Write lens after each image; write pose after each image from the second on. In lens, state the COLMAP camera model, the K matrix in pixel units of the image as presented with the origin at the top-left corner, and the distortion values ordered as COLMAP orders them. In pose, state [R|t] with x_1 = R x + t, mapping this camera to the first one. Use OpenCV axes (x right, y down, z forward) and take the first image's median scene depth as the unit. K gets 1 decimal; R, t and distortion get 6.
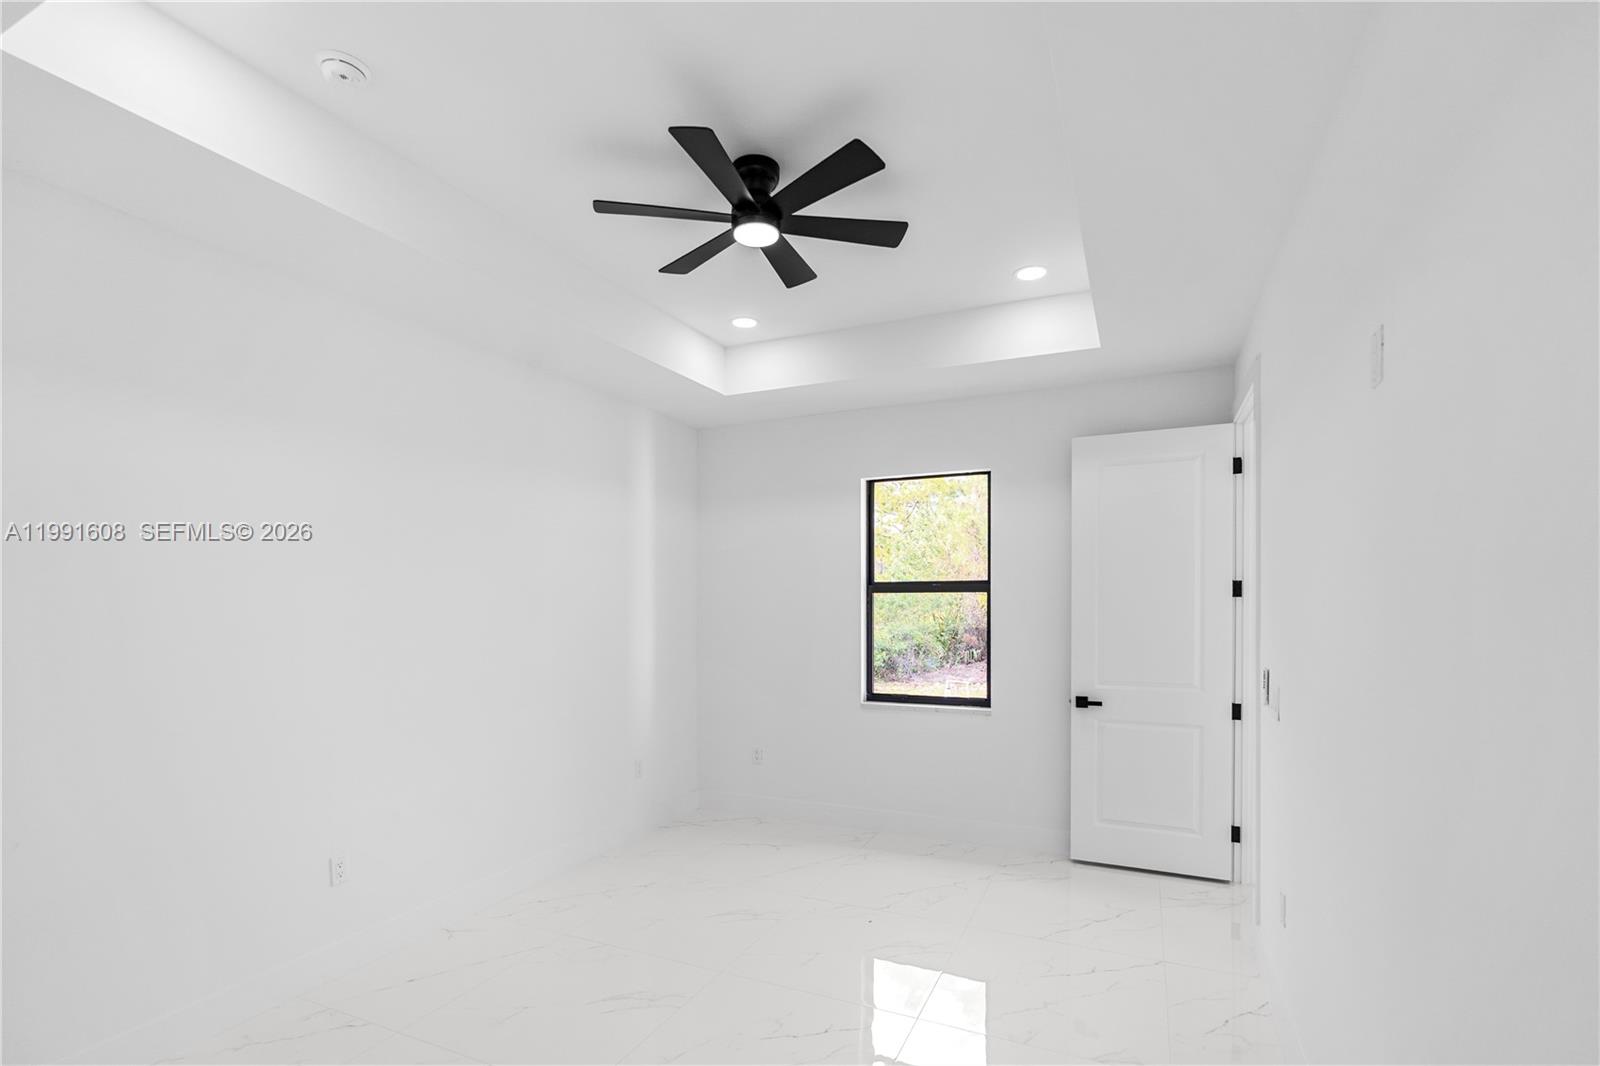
lens RADIAL K [[731.9, 0, 792.5], [0, 731.9, 549.2], [0, 0, 1]] dist [0.001374, -0.000061]
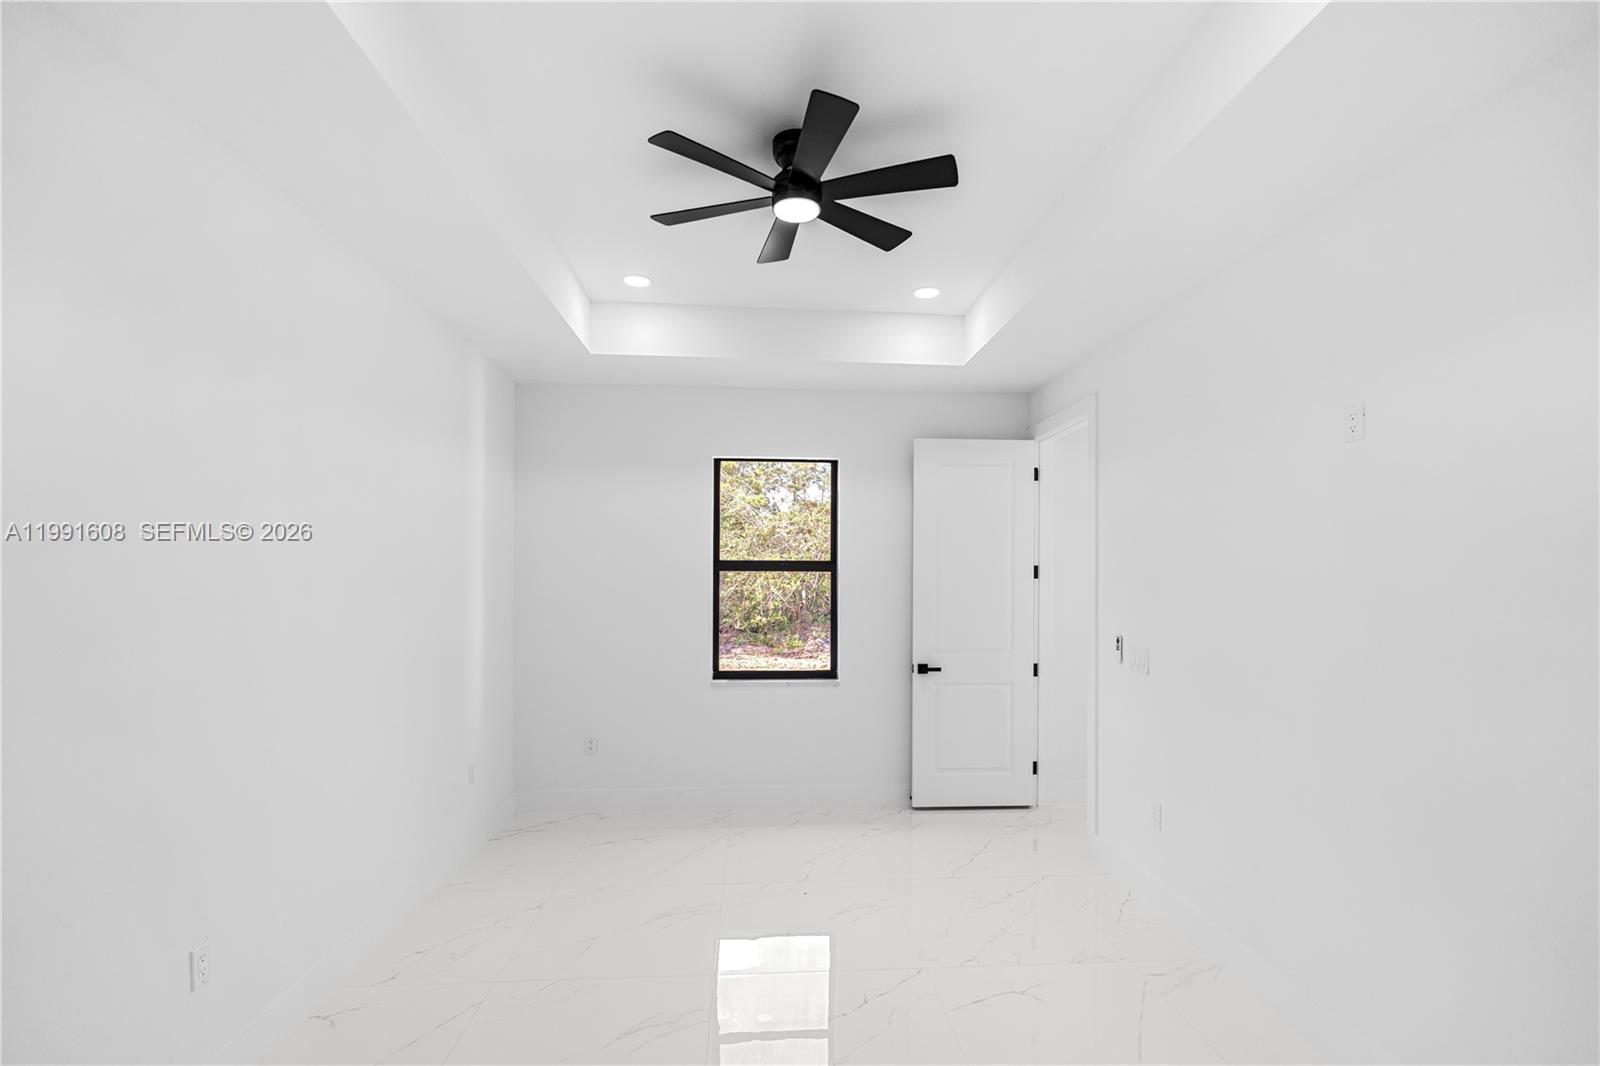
lens RADIAL K [[722.2, 0, 800.8], [0, 722.2, 519.9], [0, 0, 1]] dist [-0.000498, -0.000076]
pose [[0.880681, 0.045472, 0.471523, -0.321839], [-0.042281, 0.998955, -0.017366, 0.002688], [-0.471819, -0.004643, 0.881683, 0.091245]]
